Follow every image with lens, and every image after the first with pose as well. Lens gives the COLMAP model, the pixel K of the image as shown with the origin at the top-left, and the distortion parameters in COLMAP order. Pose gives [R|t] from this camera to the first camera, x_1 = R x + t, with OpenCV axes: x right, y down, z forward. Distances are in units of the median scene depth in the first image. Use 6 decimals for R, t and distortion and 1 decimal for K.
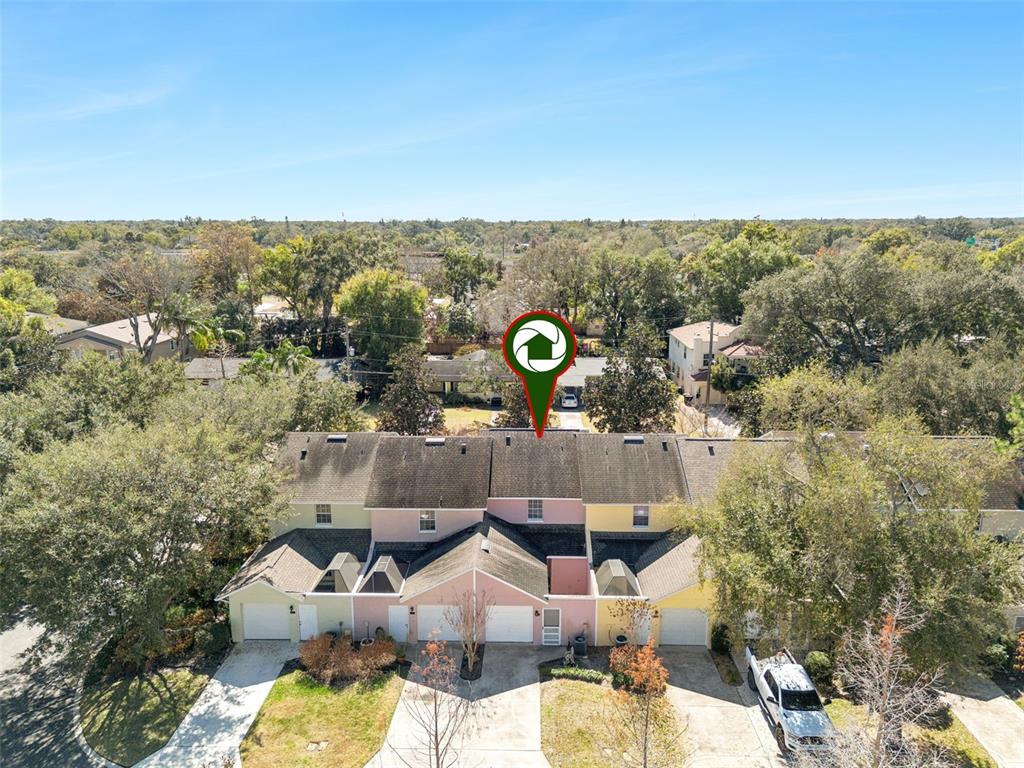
lens RADIAL K [[718.9, 0, 511.0], [0, 718.9, 383.9], [0, 0, 1]] dist [0.009177, 0.002131]
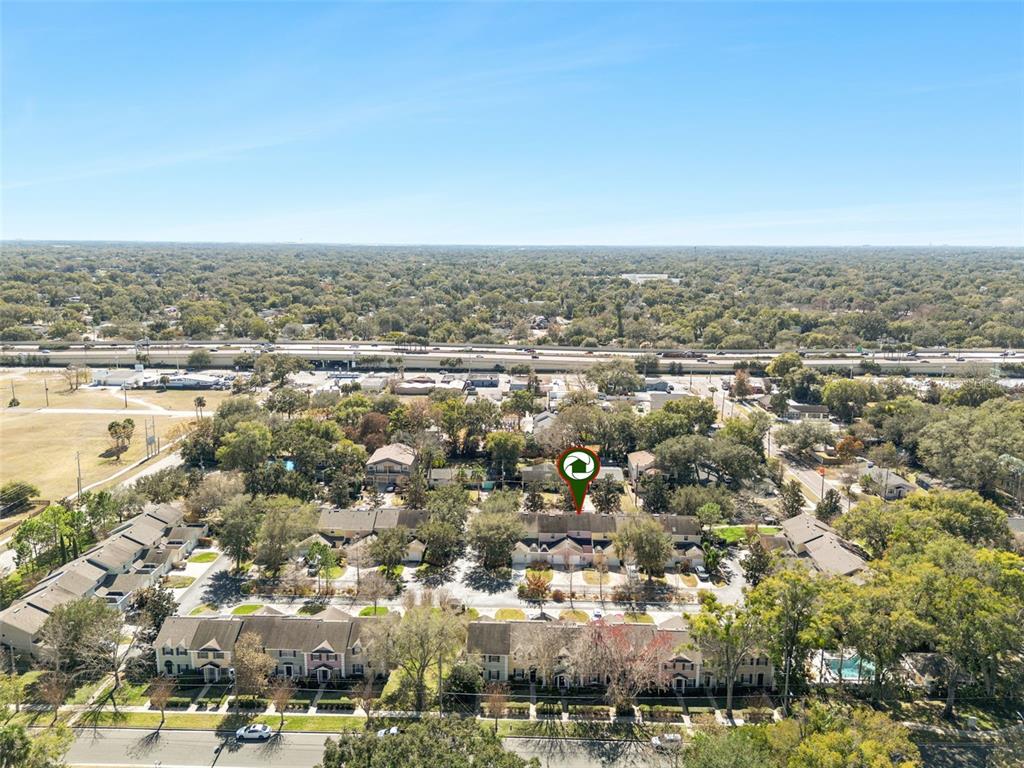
lens RADIAL K [[718.9, 0, 511.1], [0, 718.9, 382.9], [0, 0, 1]] dist [0.009177, 0.002131]
pose [[0.999890, 0.014654, -0.002365, -0.387536], [-0.014725, 0.999327, -0.033608, -0.586259], [0.001871, 0.033639, 0.999432, -3.380857]]
